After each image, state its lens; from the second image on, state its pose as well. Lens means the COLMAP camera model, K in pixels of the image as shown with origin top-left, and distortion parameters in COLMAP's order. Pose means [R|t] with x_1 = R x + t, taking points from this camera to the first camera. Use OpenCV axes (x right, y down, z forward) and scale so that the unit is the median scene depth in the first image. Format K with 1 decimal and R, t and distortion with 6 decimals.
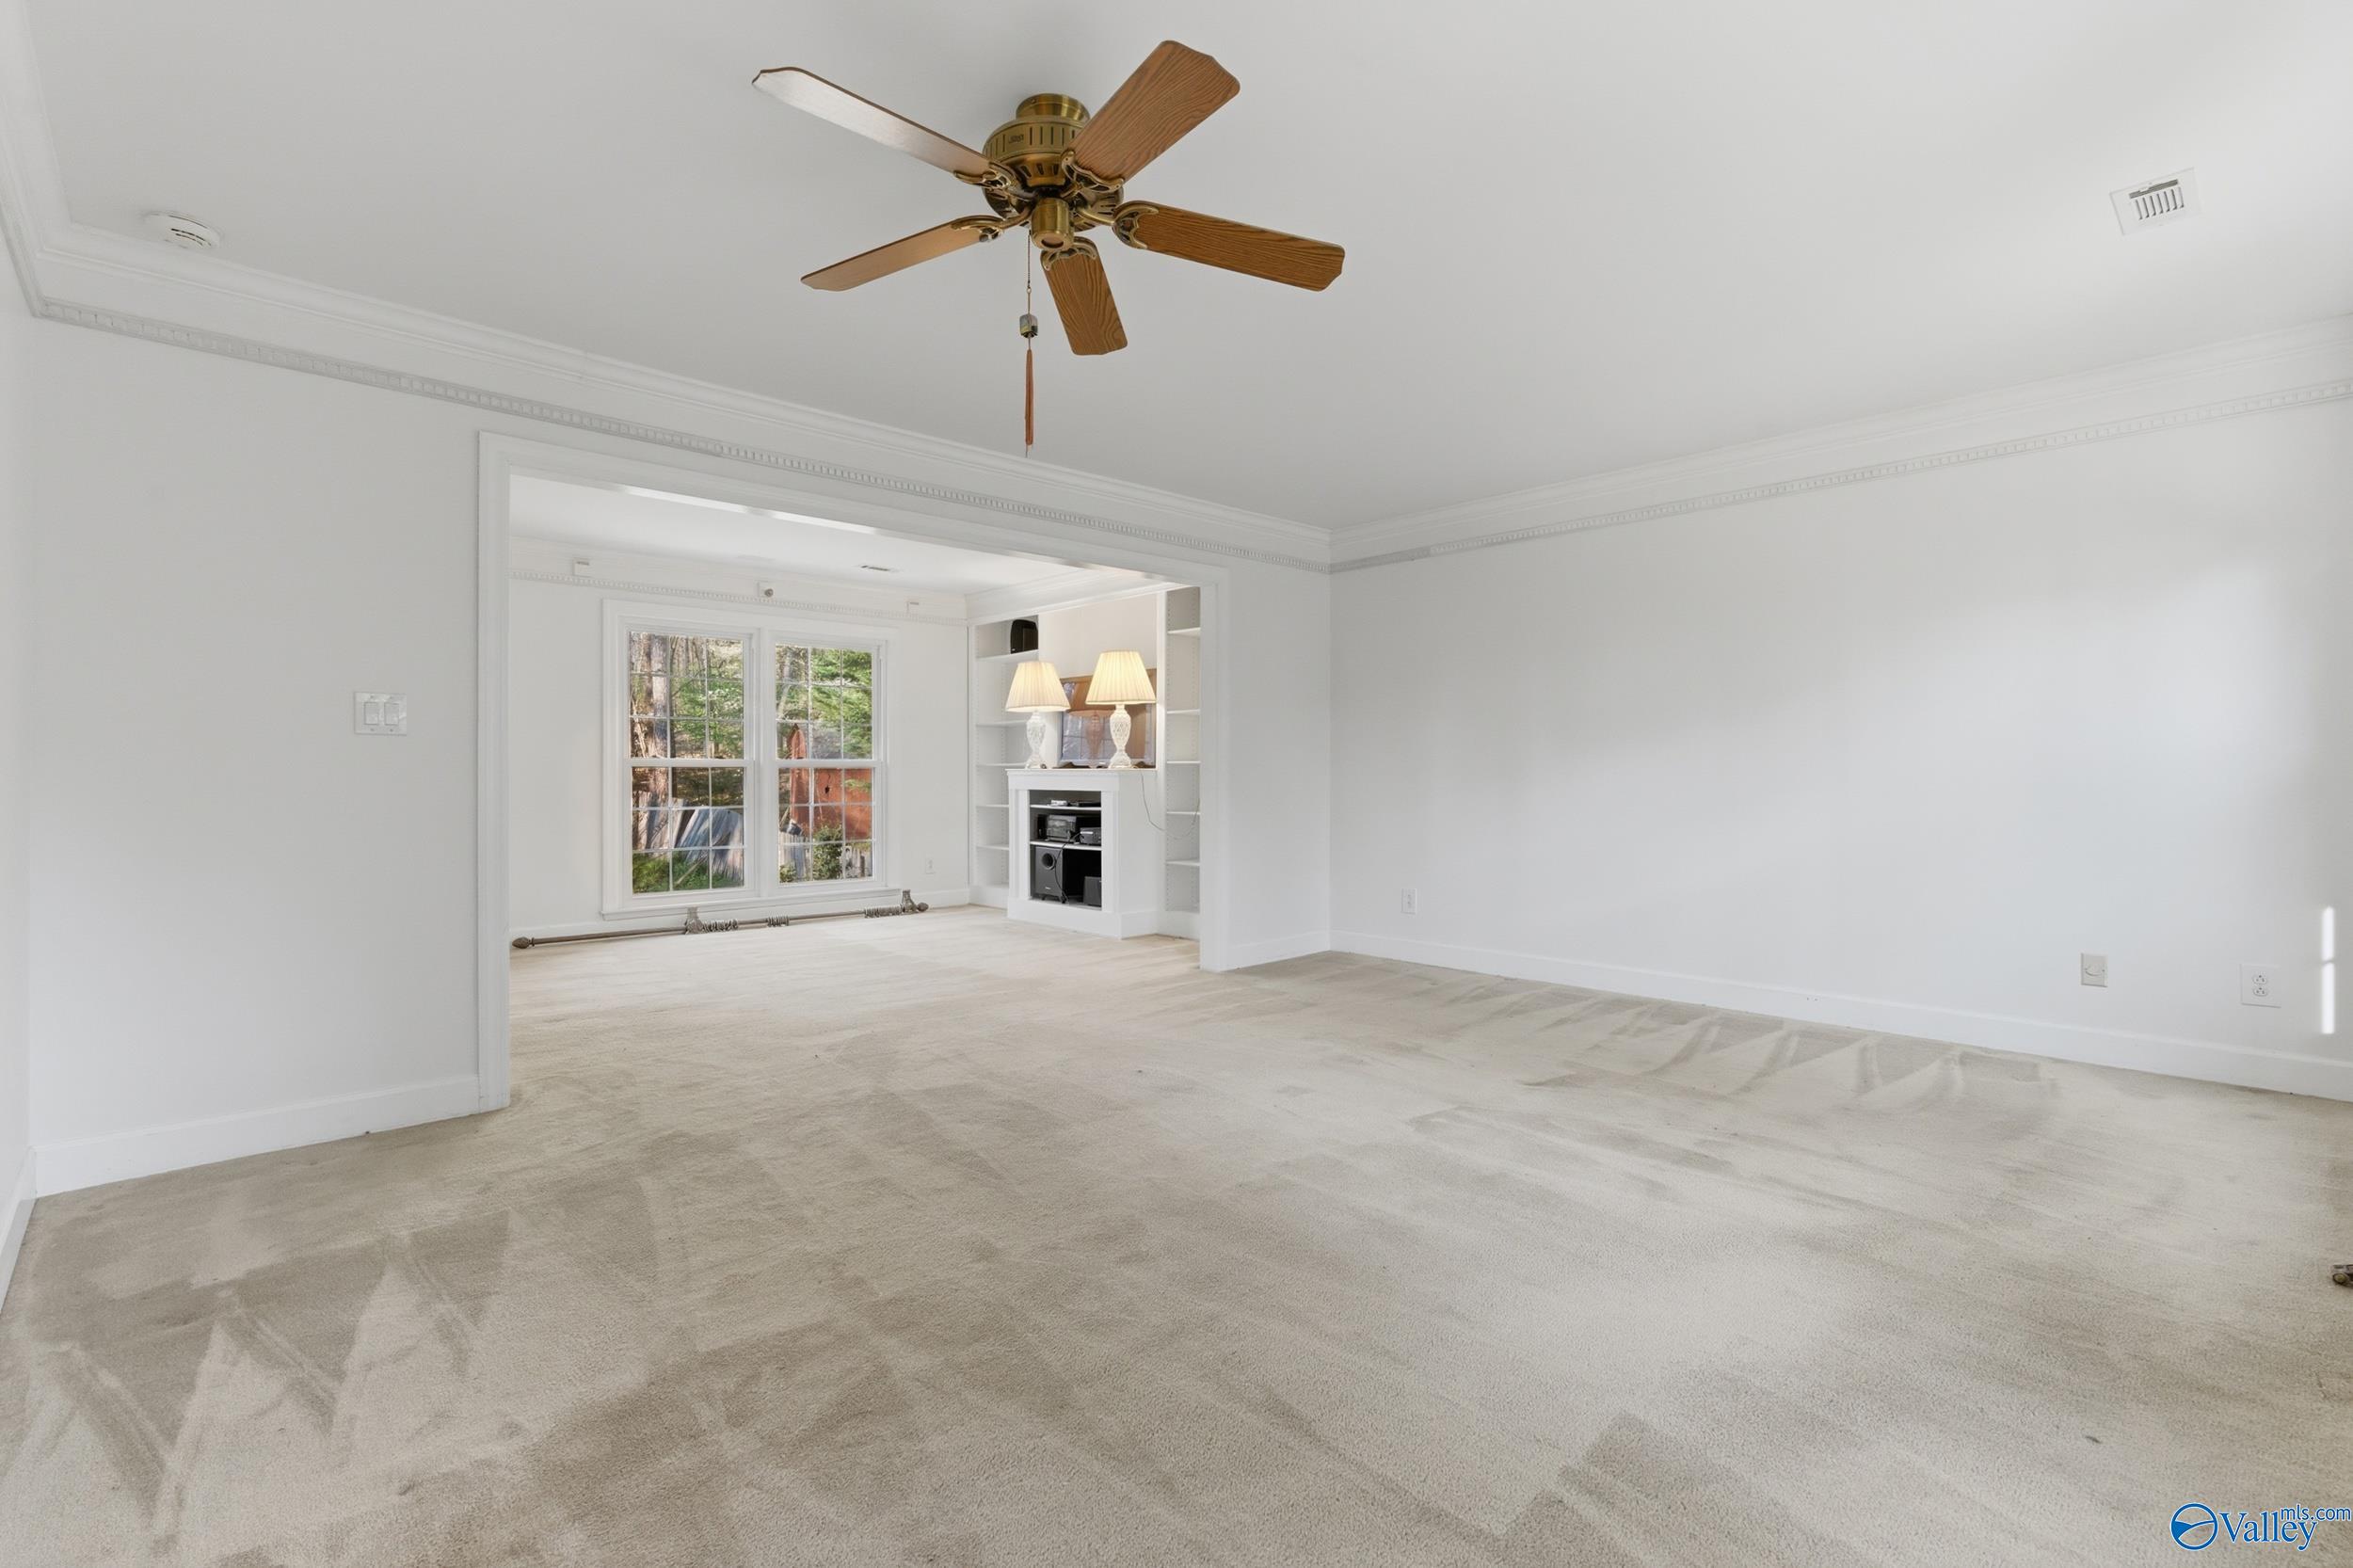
lens RADIAL K [[1055.8, 0, 1189.7], [0, 1055.8, 788.8], [0, 0, 1]] dist [-0.001377, 0.000892]
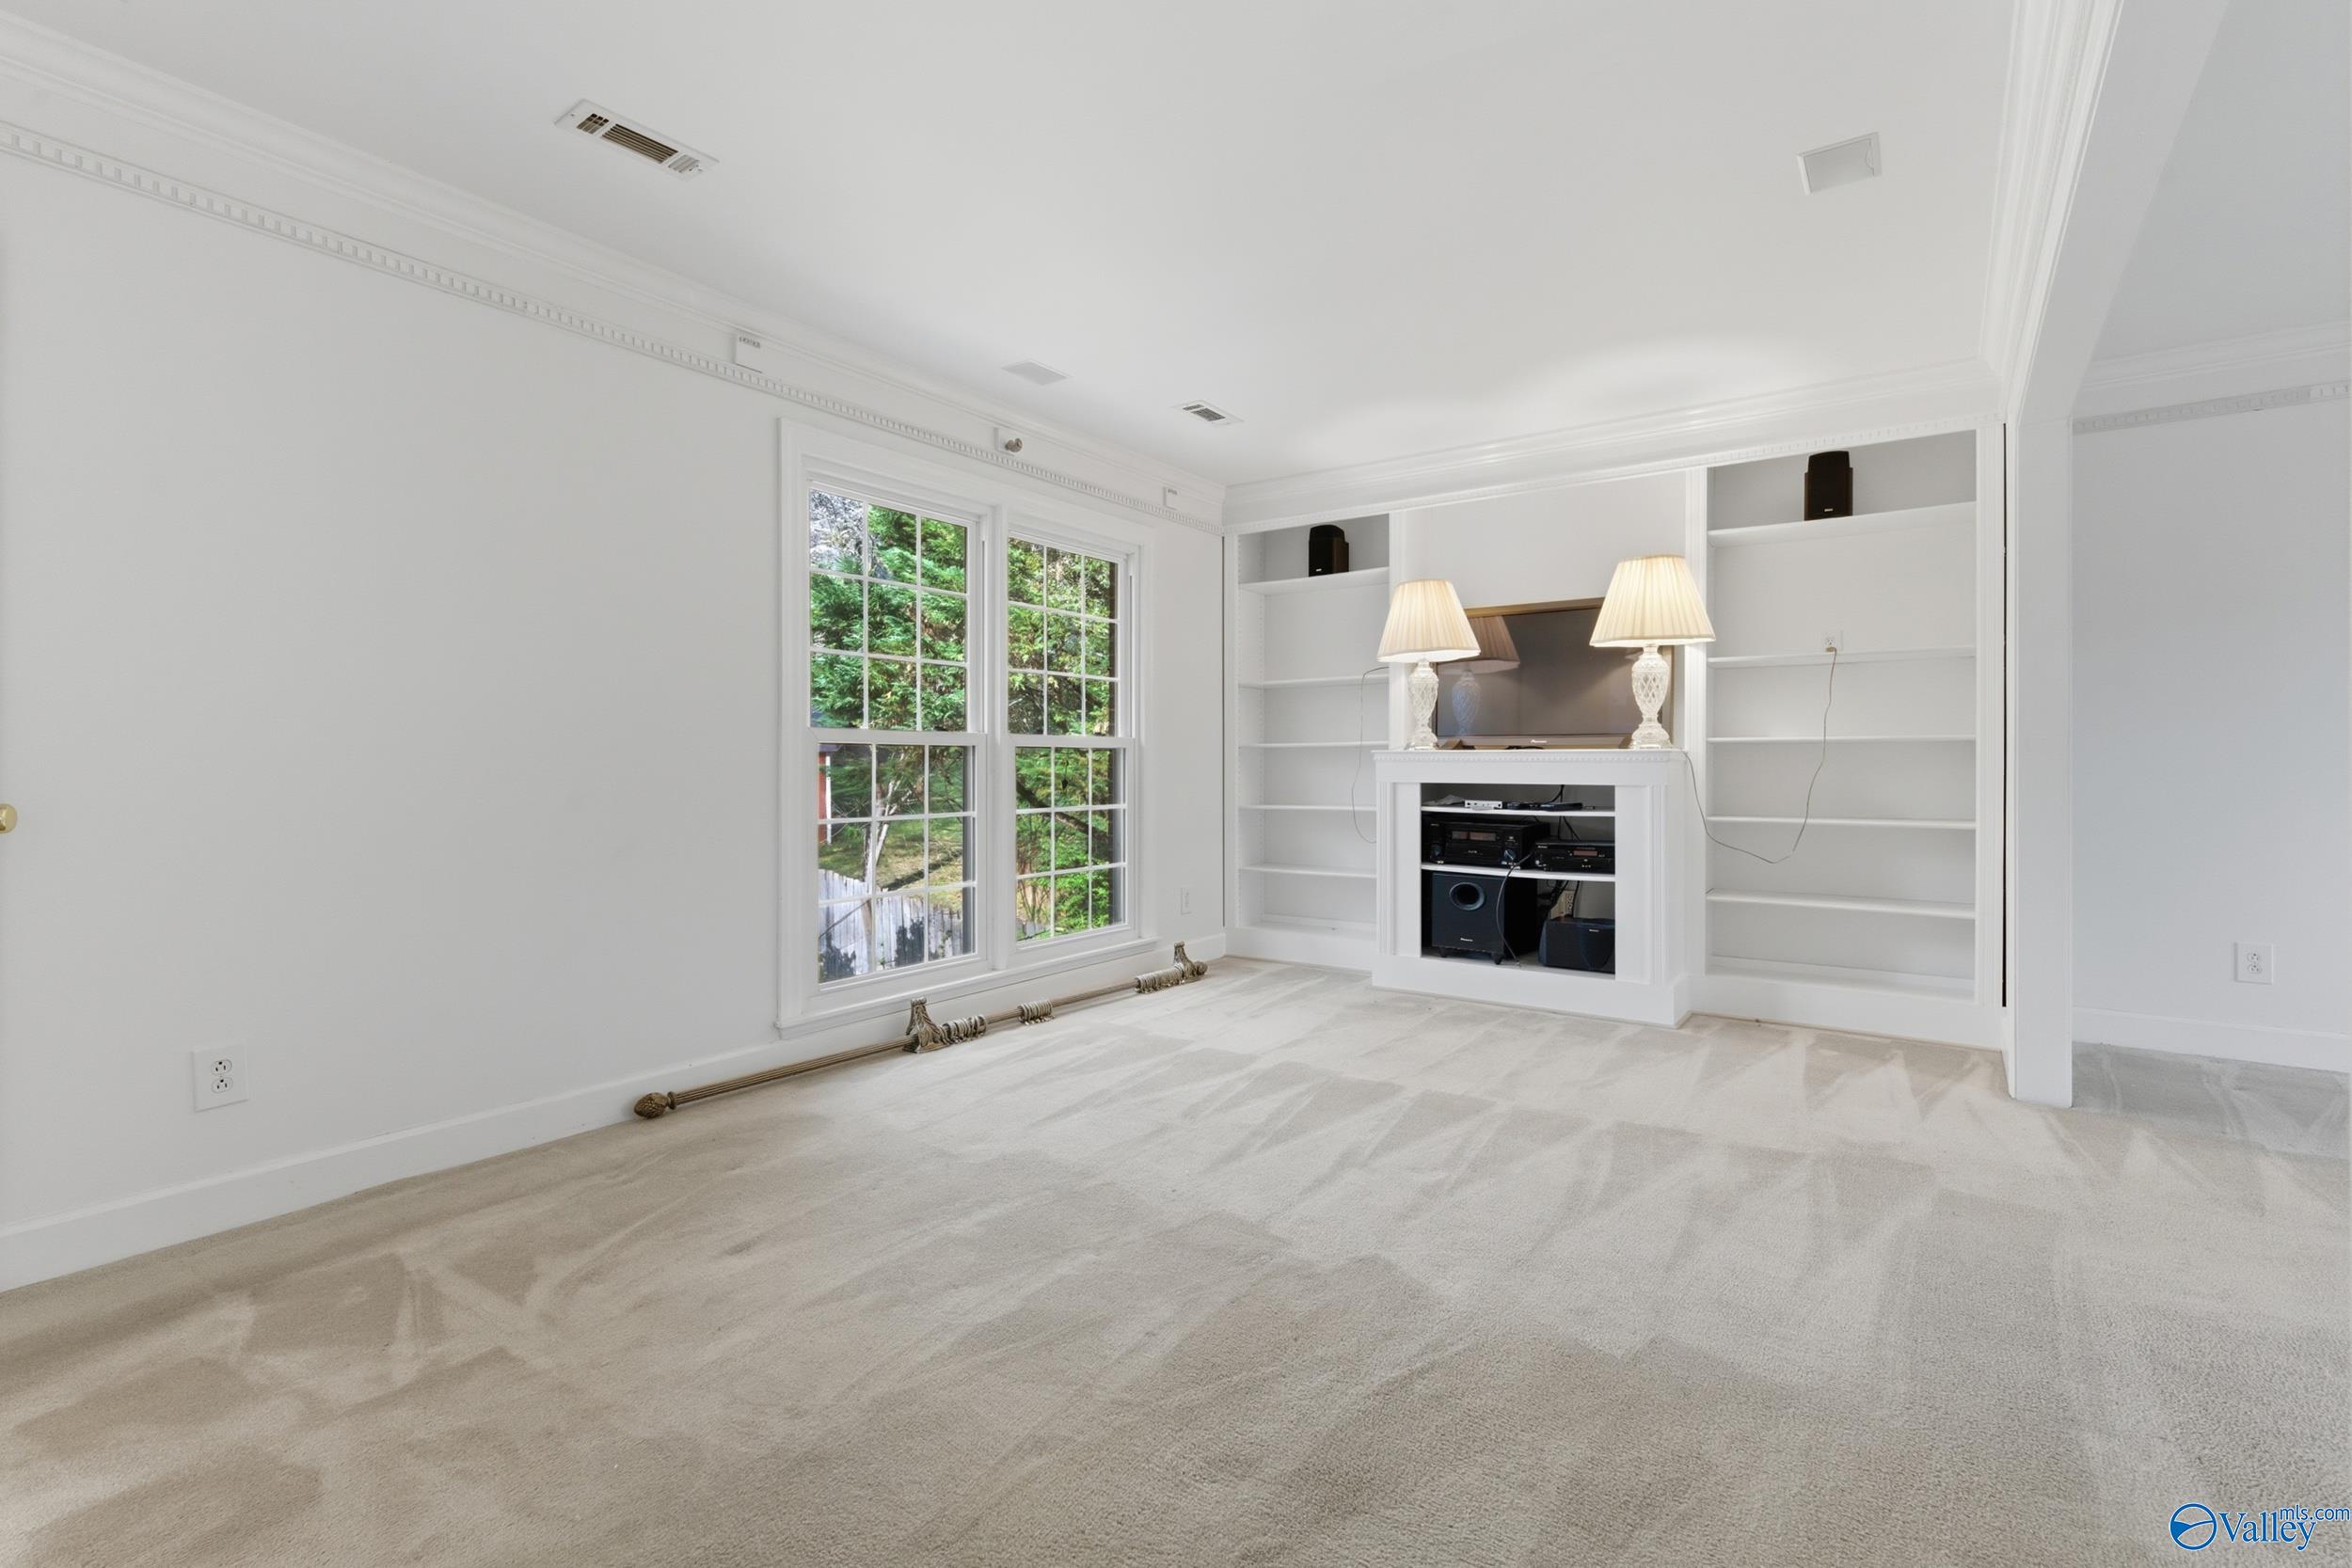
lens RADIAL K [[1055.2, 0, 1178.8], [0, 1055.2, 769.4], [0, 0, 1]] dist [-0.001377, 0.000892]
pose [[0.980248, -0.002060, 0.197763, -0.428503], [0.003848, 0.999955, -0.008658, -0.002377], [-0.197736, 0.009248, 0.980212, 0.418381]]
